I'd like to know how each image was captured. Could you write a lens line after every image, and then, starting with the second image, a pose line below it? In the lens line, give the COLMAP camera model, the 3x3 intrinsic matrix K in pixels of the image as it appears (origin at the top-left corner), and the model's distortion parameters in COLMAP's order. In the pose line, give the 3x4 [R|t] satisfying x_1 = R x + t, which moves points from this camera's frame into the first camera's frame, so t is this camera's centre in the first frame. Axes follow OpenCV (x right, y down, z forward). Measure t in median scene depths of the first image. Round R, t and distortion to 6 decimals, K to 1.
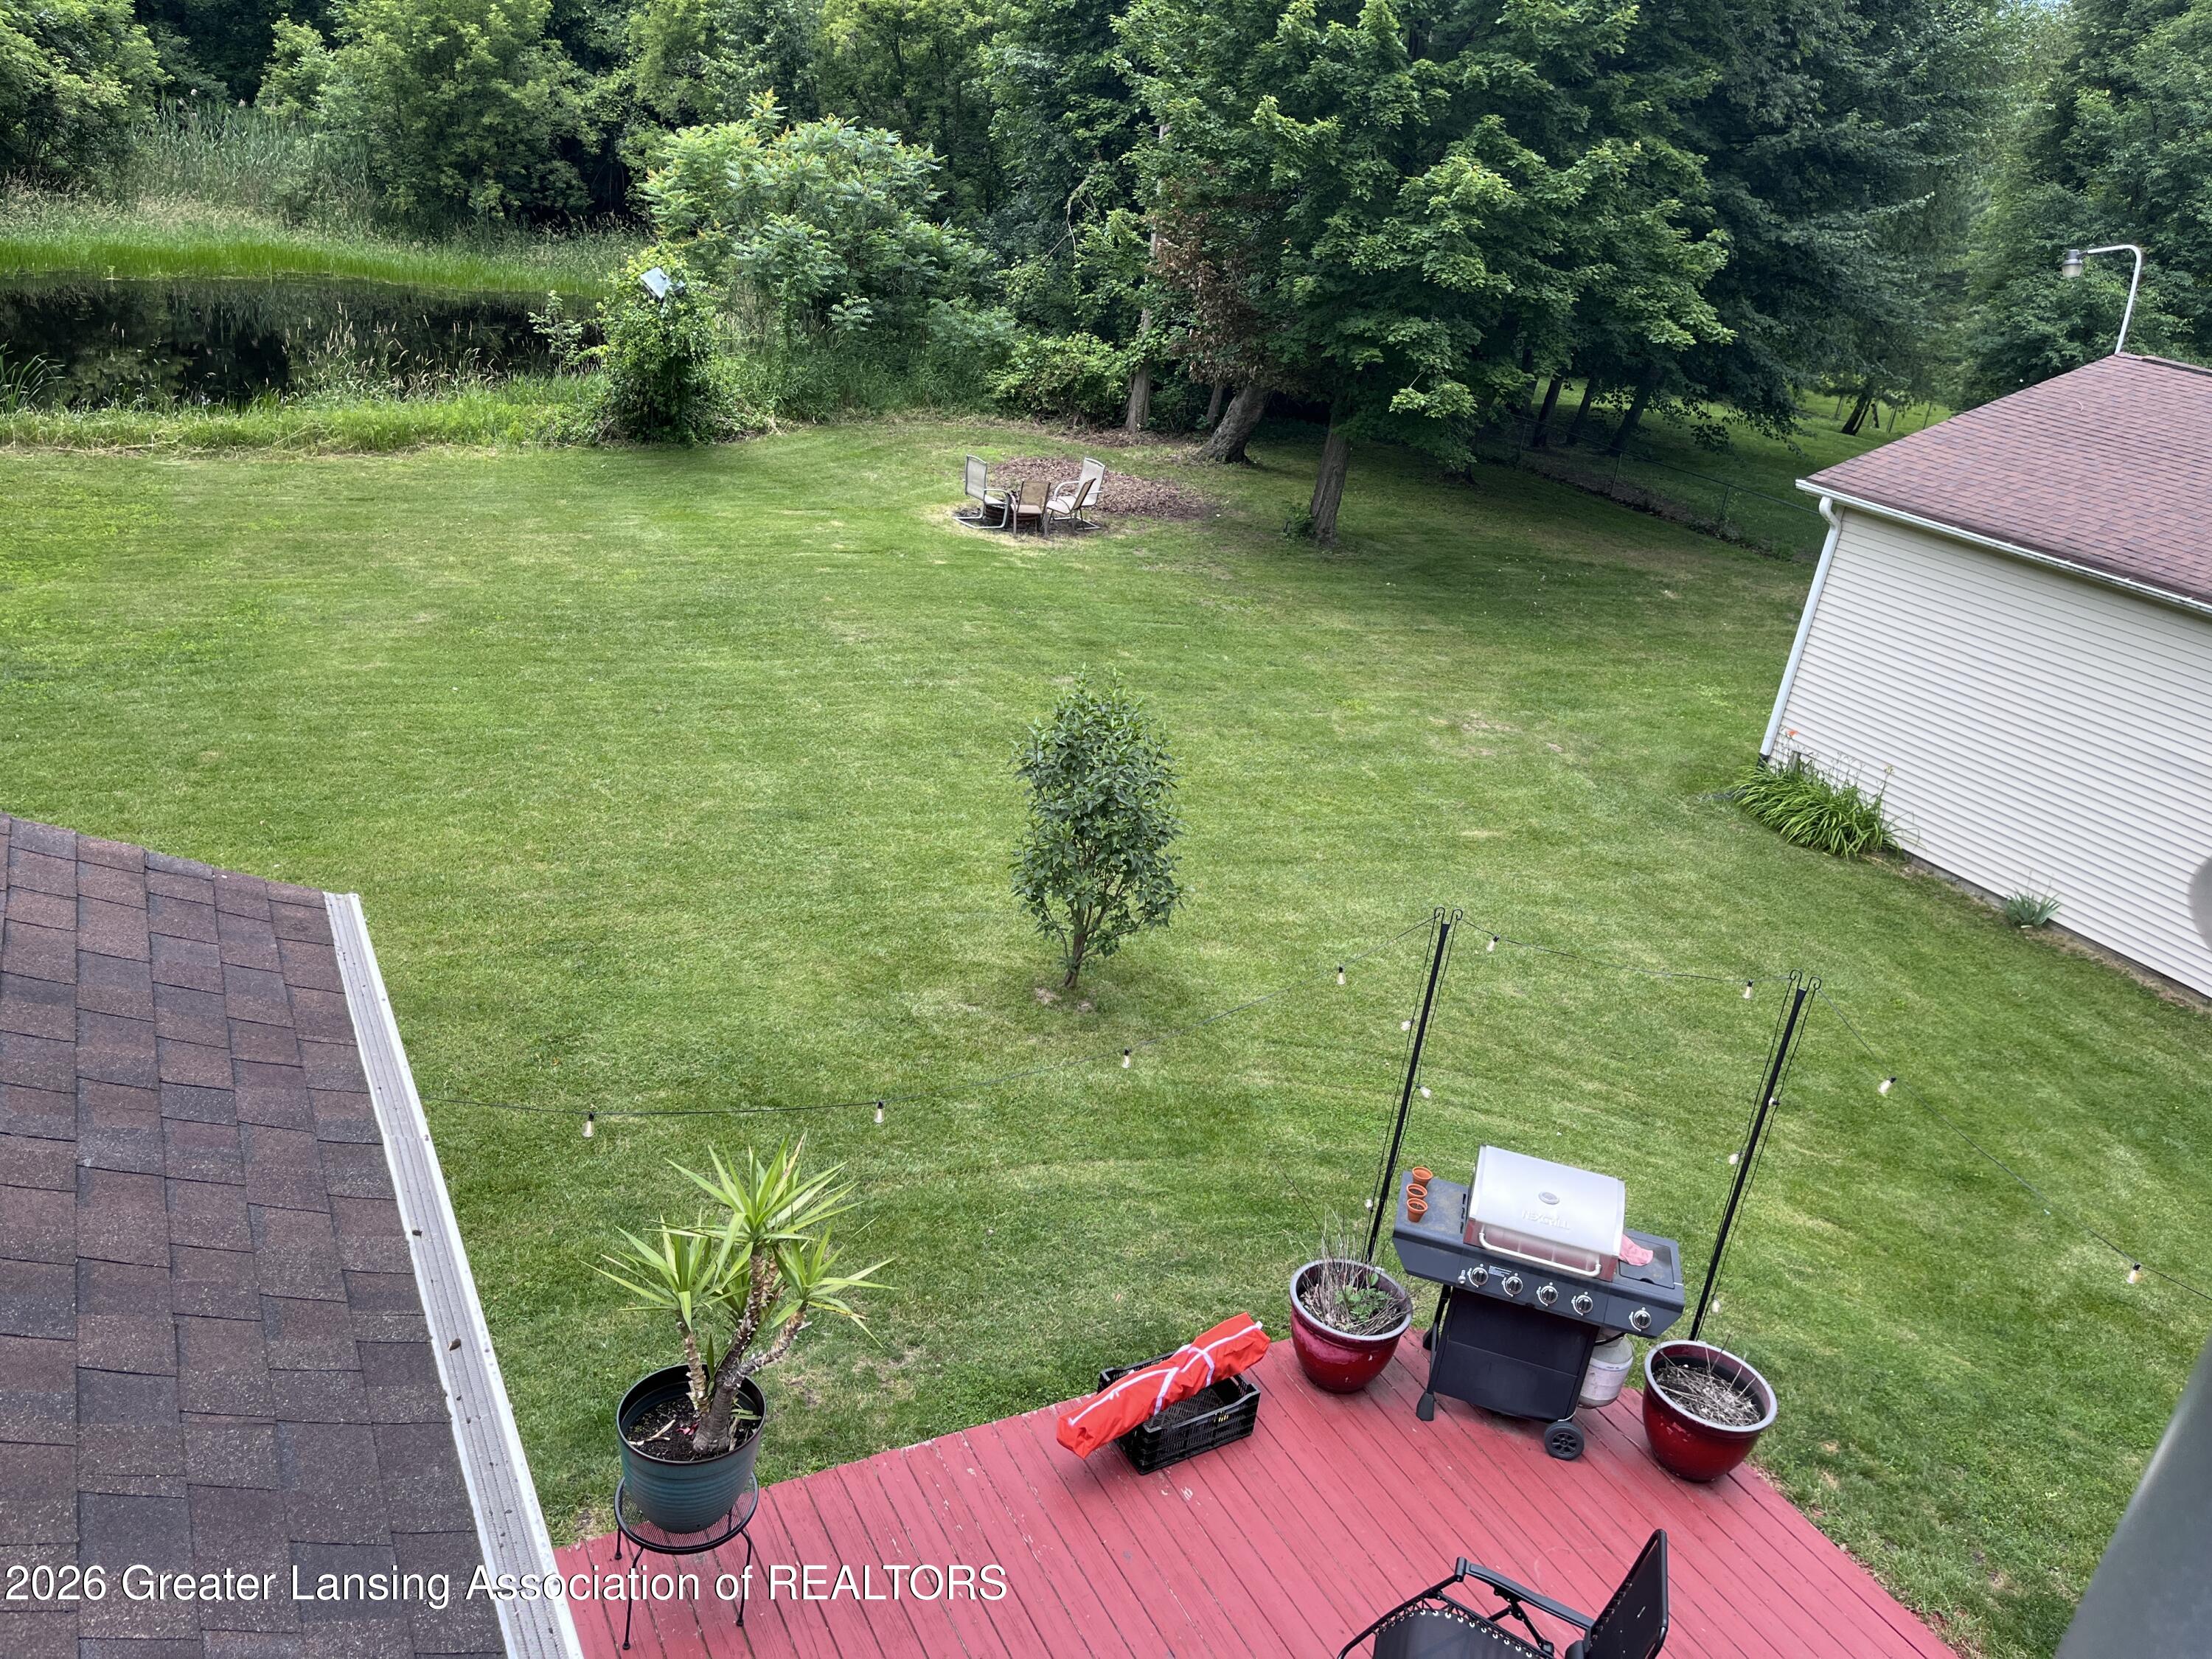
lens RADIAL K [[1674.6, 0, 1119.6], [0, 1674.6, 812.5], [0, 0, 1]] dist [0.068499, -0.088434]
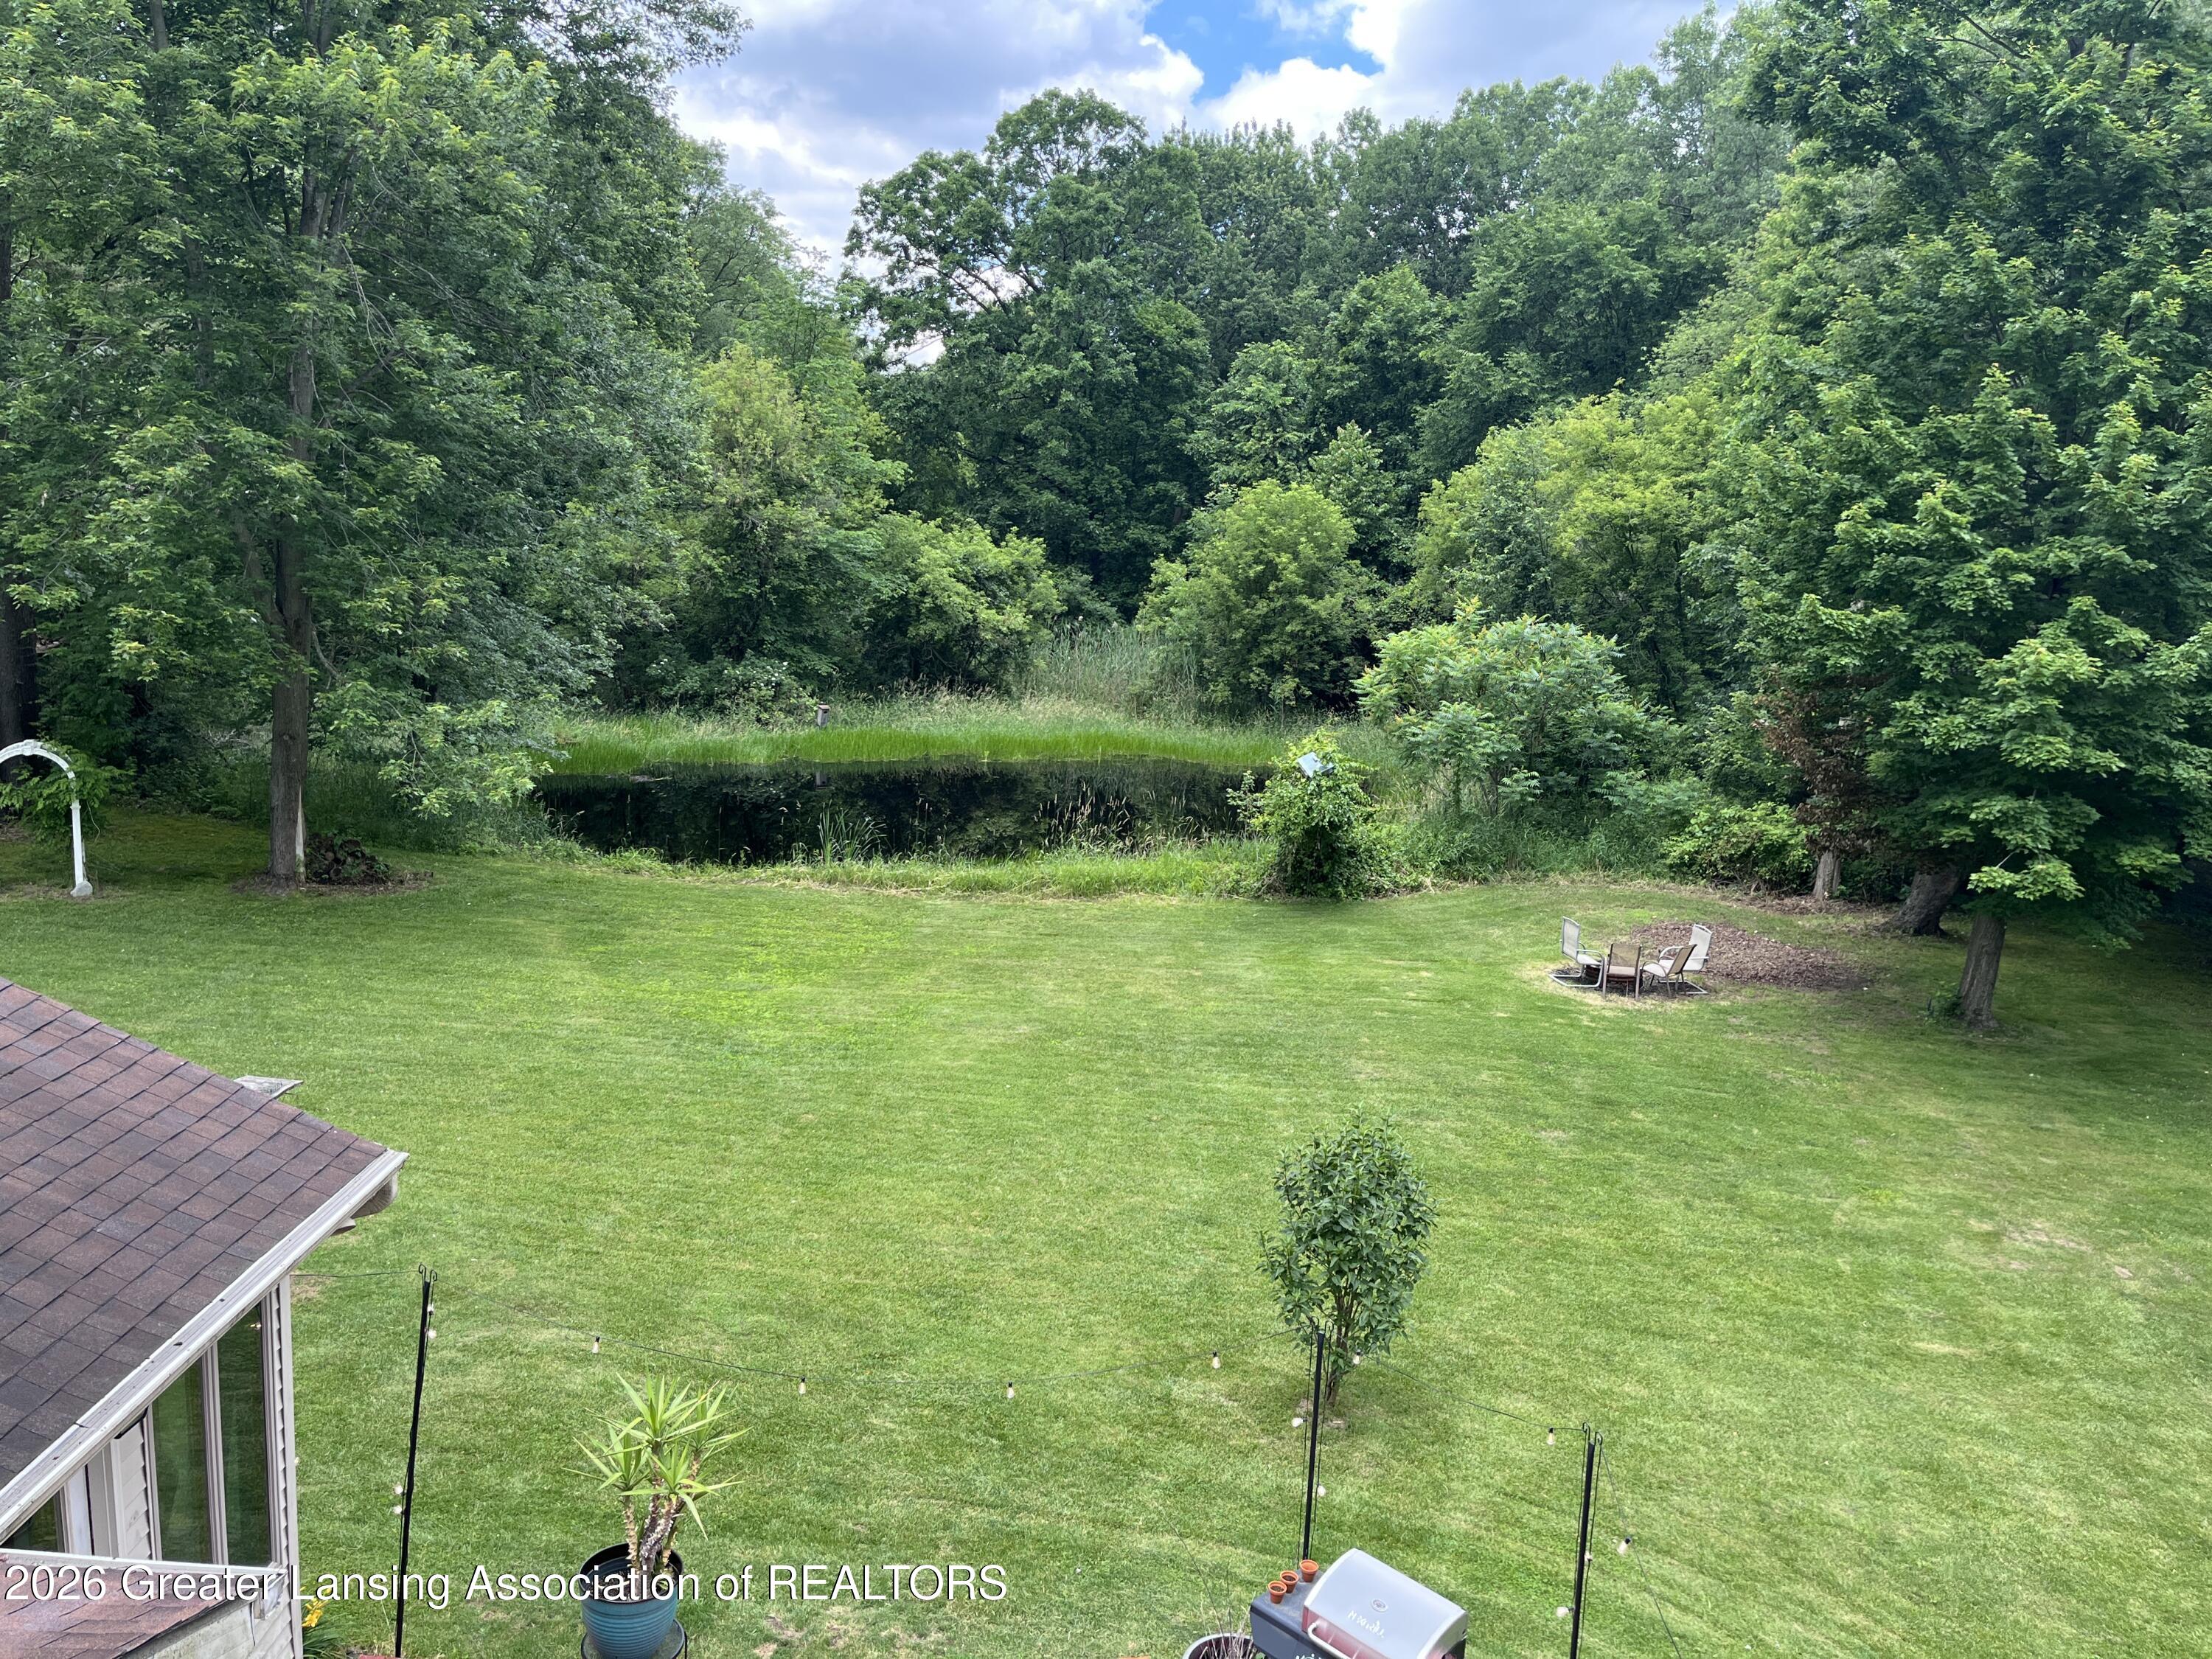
lens RADIAL K [[1674.6, 0, 1095.3], [0, 1674.6, 836.6], [0, 0, 1]] dist [0.068499, -0.088434]
pose [[0.869083, 0.014333, -0.494458, 0.210479], [-0.135996, 0.967985, -0.210974, 0.000469], [0.475604, 0.250598, 0.843209, -0.047283]]
